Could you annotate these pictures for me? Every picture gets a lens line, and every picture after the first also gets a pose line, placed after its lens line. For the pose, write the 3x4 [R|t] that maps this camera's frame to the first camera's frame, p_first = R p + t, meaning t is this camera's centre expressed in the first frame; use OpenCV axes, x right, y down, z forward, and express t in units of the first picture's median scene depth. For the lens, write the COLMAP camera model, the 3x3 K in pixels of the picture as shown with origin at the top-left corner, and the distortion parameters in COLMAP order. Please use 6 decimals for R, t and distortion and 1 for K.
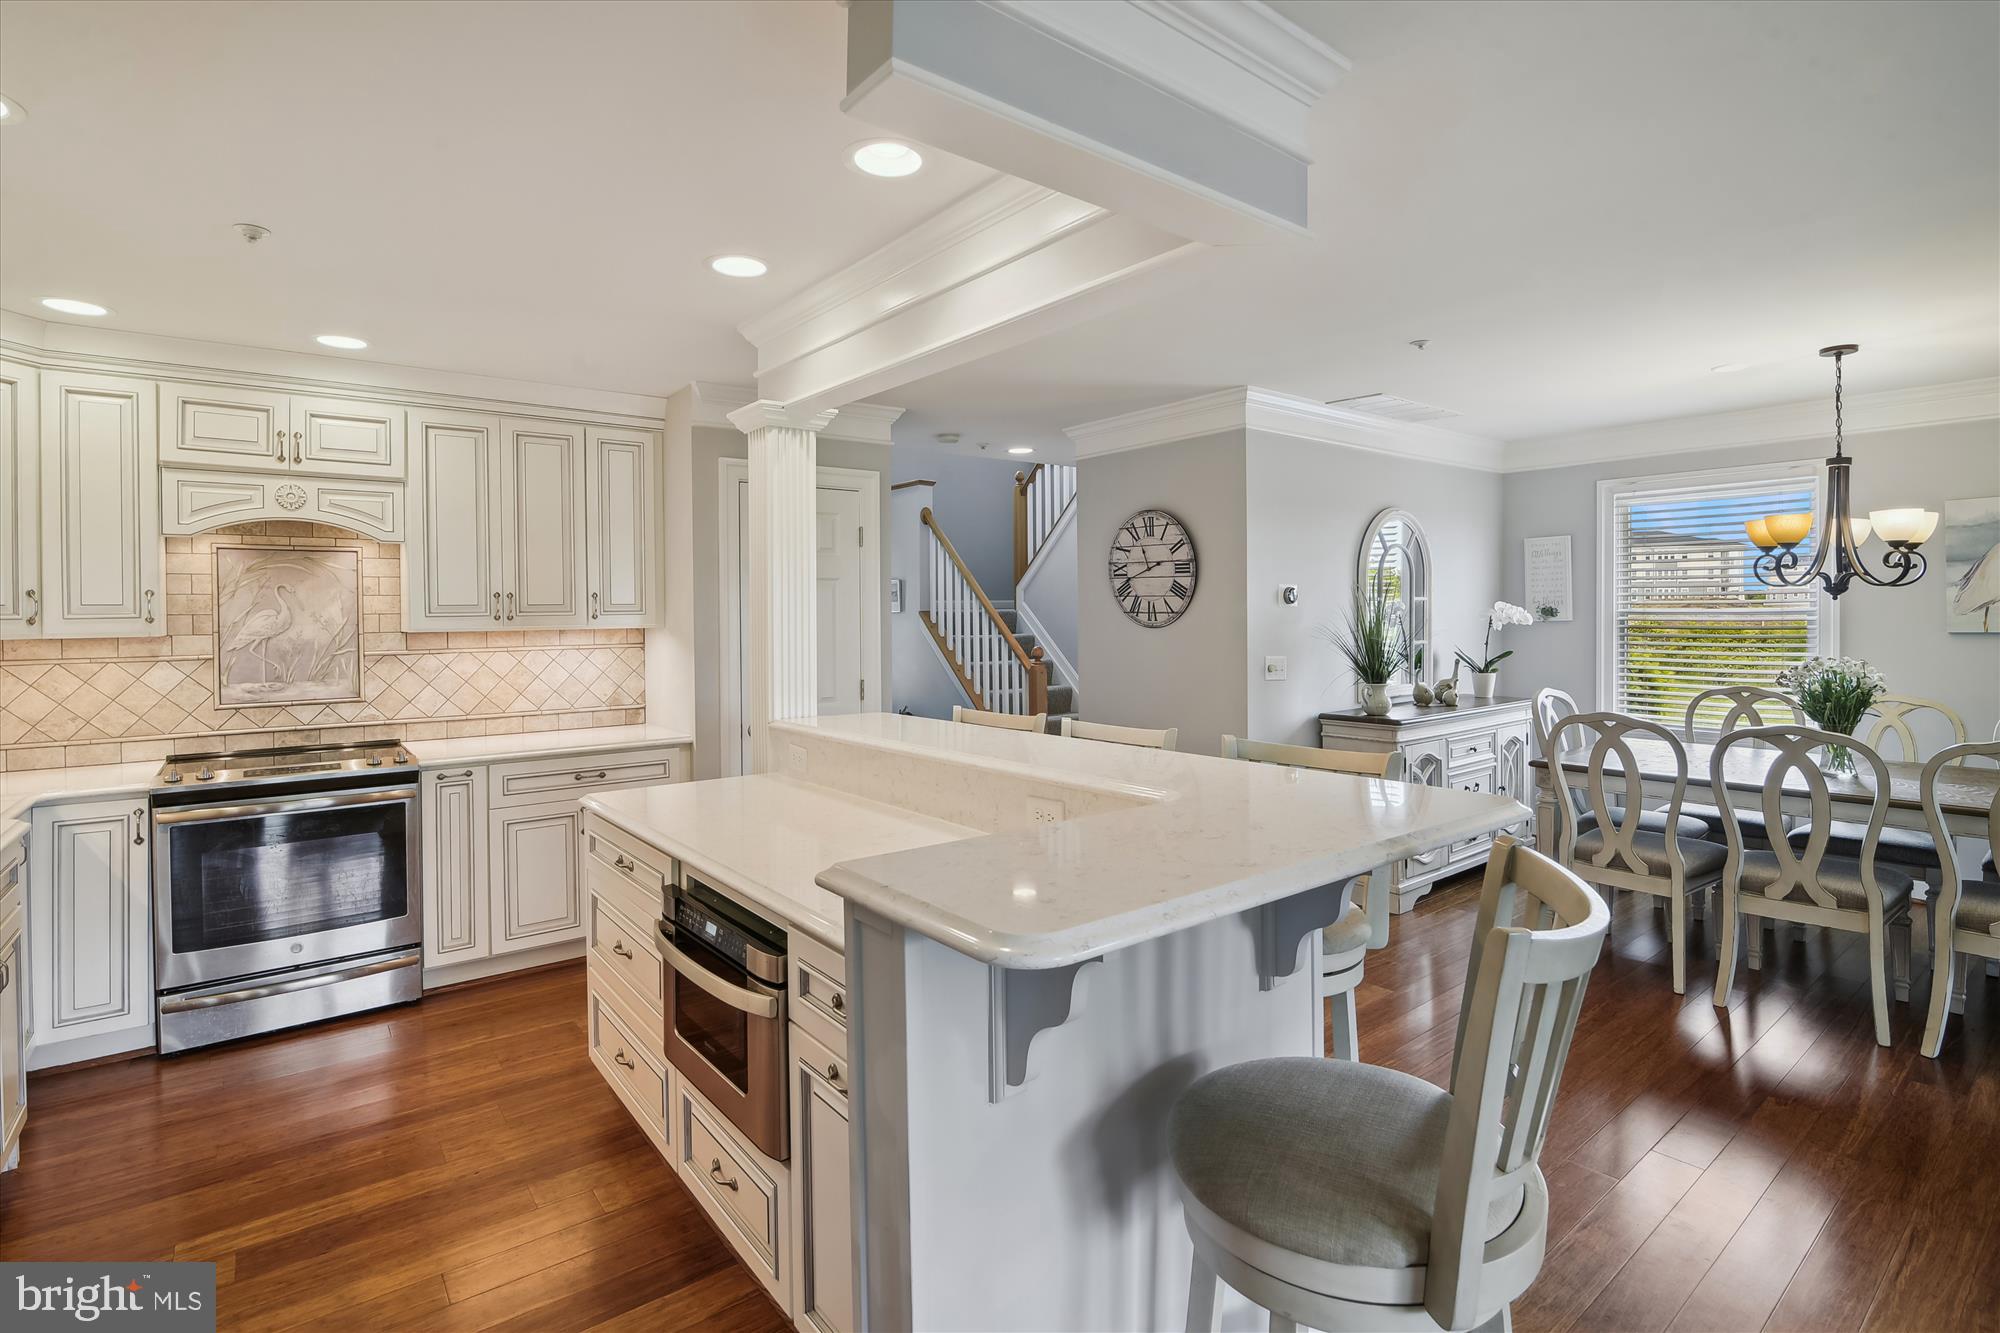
lens RADIAL K [[963.1, 0, 1009.3], [0, 963.1, 628.9], [0, 0, 1]] dist [0.003296, -0.005167]
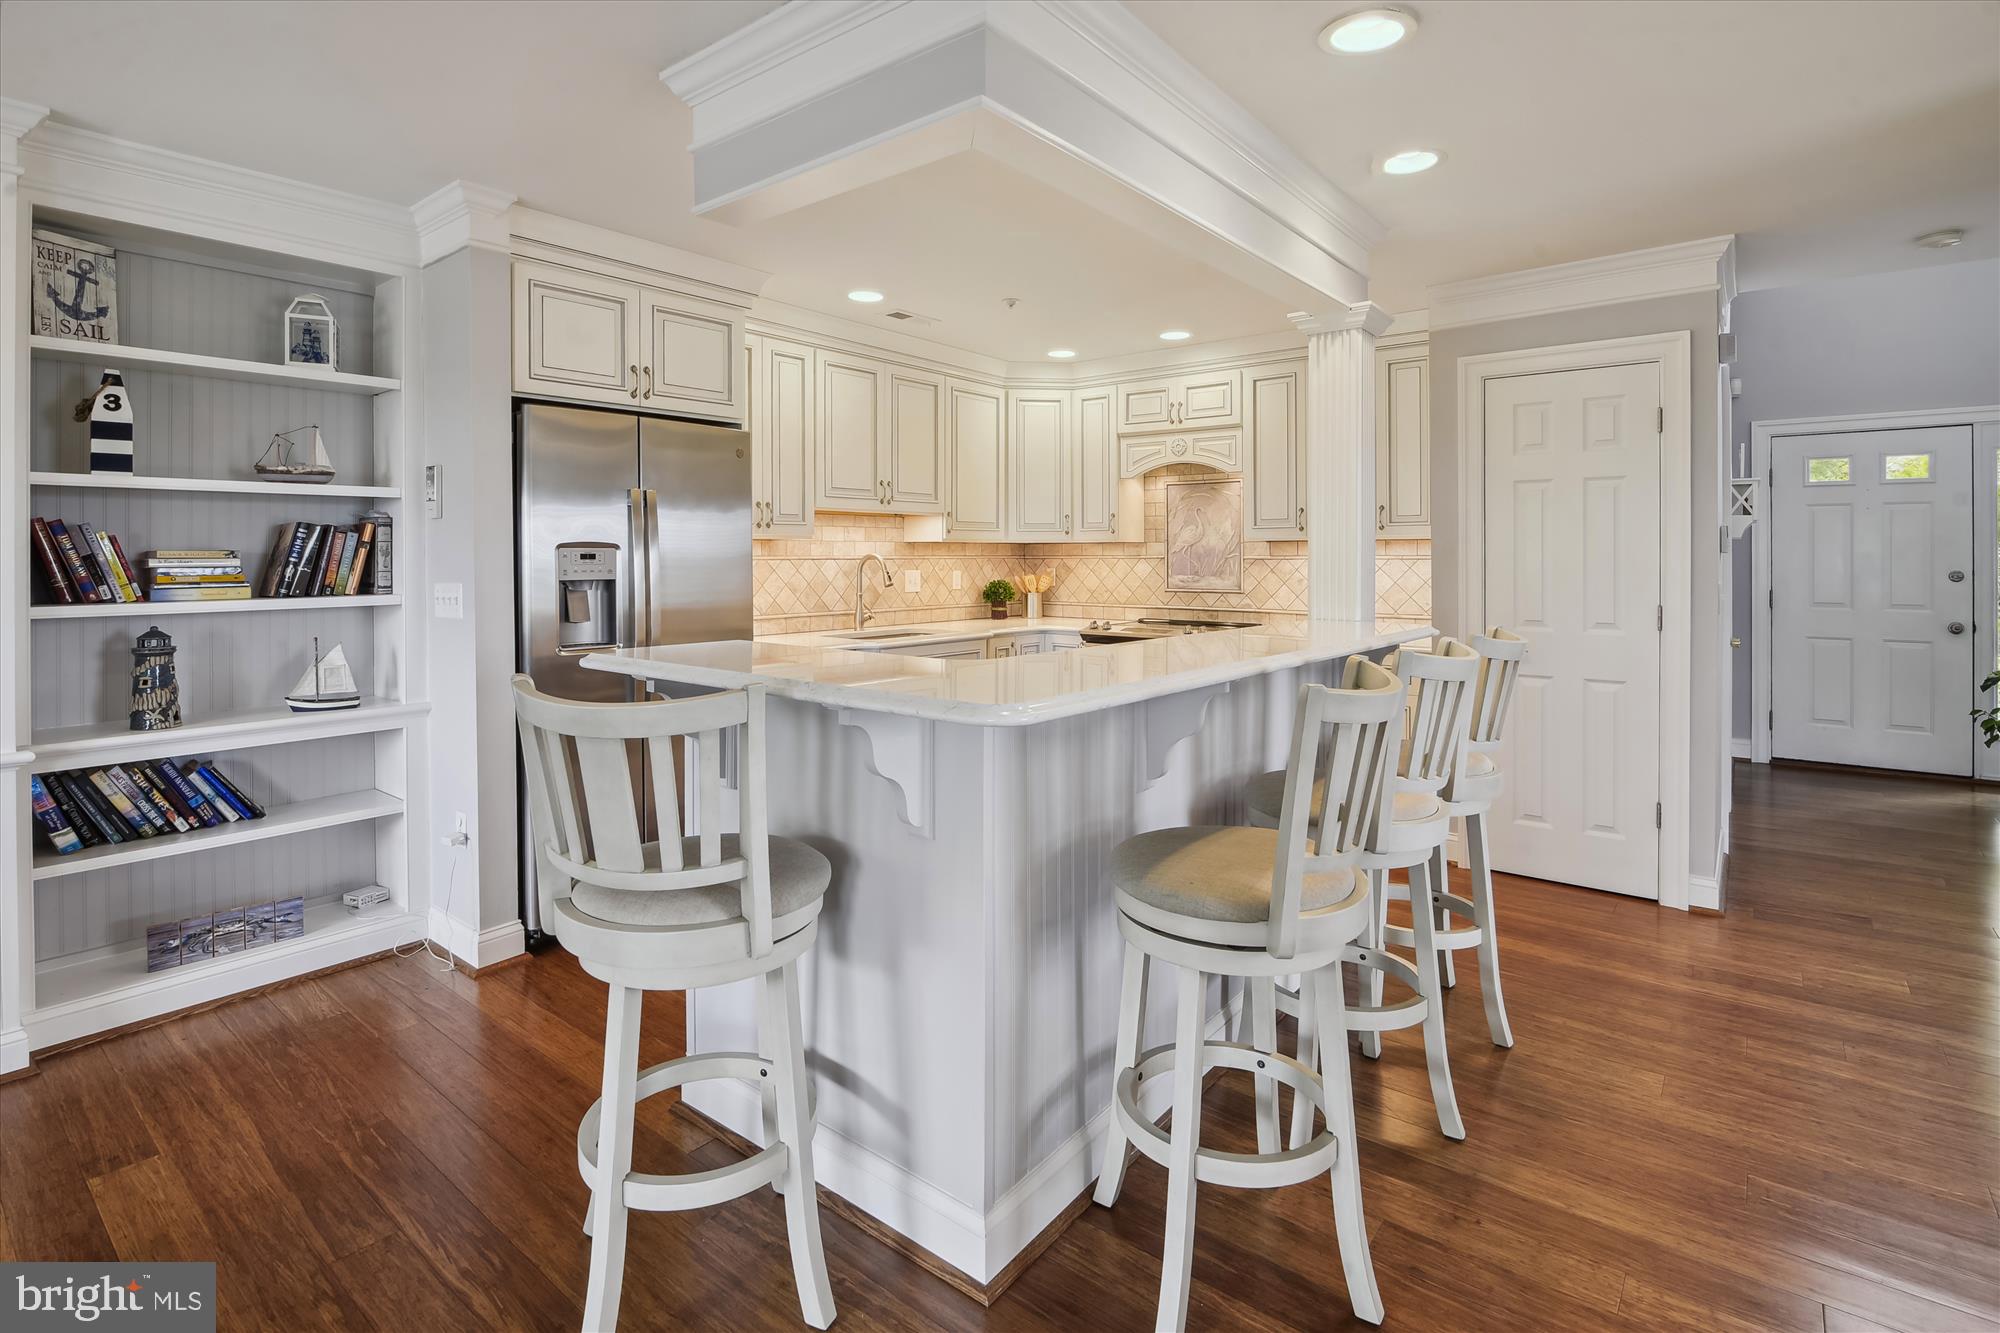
lens RADIAL K [[963.1, 0, 989.6], [0, 963.1, 566.5], [0, 0, 1]] dist [0.003296, -0.005167]
pose [[0.227586, 0.023387, -0.973477, 0.585346], [-0.016773, 0.999657, 0.020095, 0.018255], [0.973613, 0.011755, 0.227900, 0.376192]]
